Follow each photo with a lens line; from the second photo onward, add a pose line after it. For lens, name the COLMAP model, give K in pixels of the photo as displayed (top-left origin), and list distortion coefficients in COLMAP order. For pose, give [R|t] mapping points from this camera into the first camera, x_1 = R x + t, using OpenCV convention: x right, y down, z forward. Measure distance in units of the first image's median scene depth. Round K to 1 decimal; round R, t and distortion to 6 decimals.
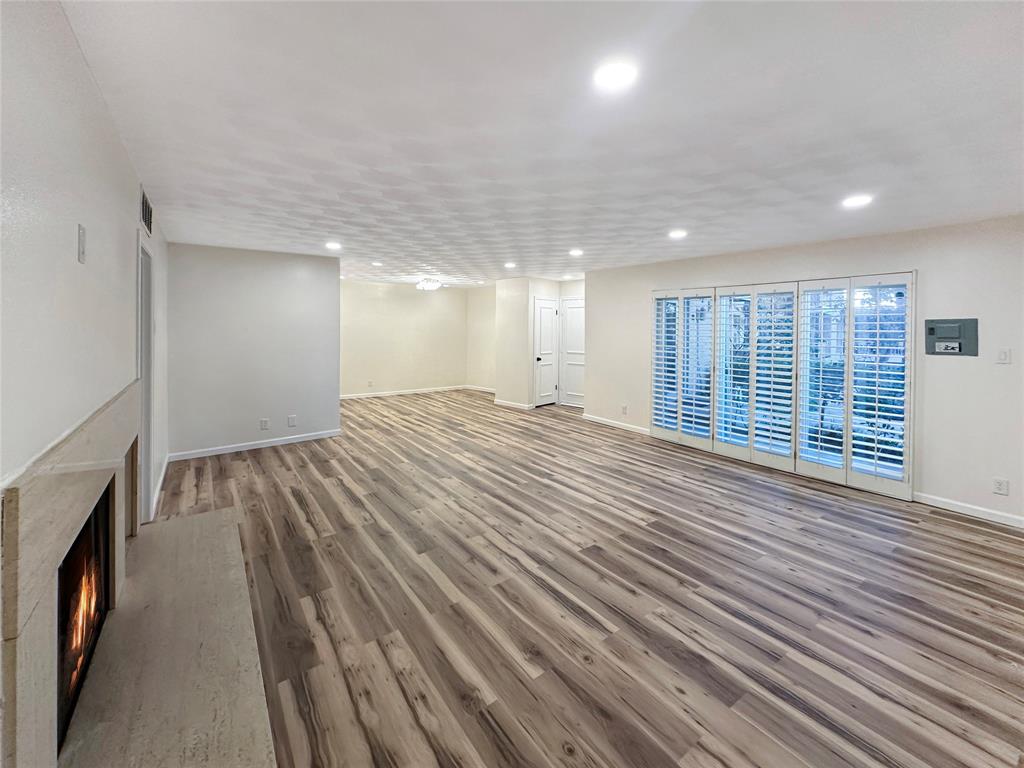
lens RADIAL K [[433.2, 0, 512.0], [0, 433.2, 384.0], [0, 0, 1]] dist [0.000711, 0.000069]
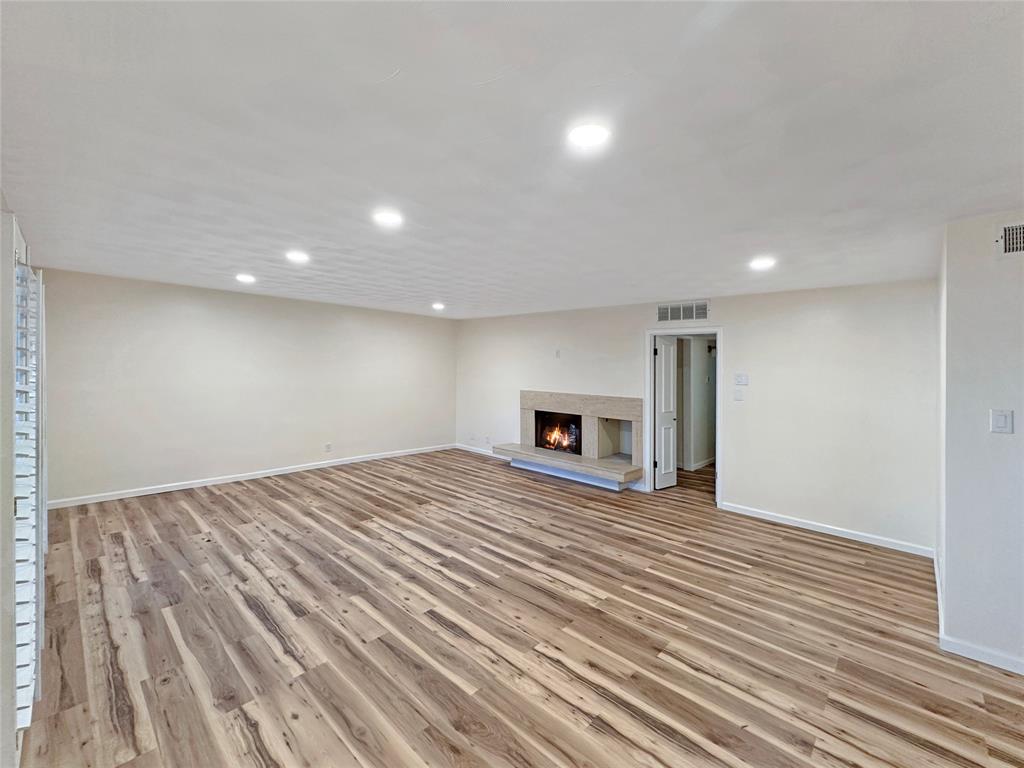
lens RADIAL K [[433.2, 0, 512.0], [0, 433.2, 384.0], [0, 0, 1]] dist [0.000711, 0.000069]
pose [[-0.979717, -0.027339, -0.198512, 0.170096], [-0.061196, 0.984144, 0.166482, -0.312063], [0.190813, 0.175254, -0.965855, 2.248380]]
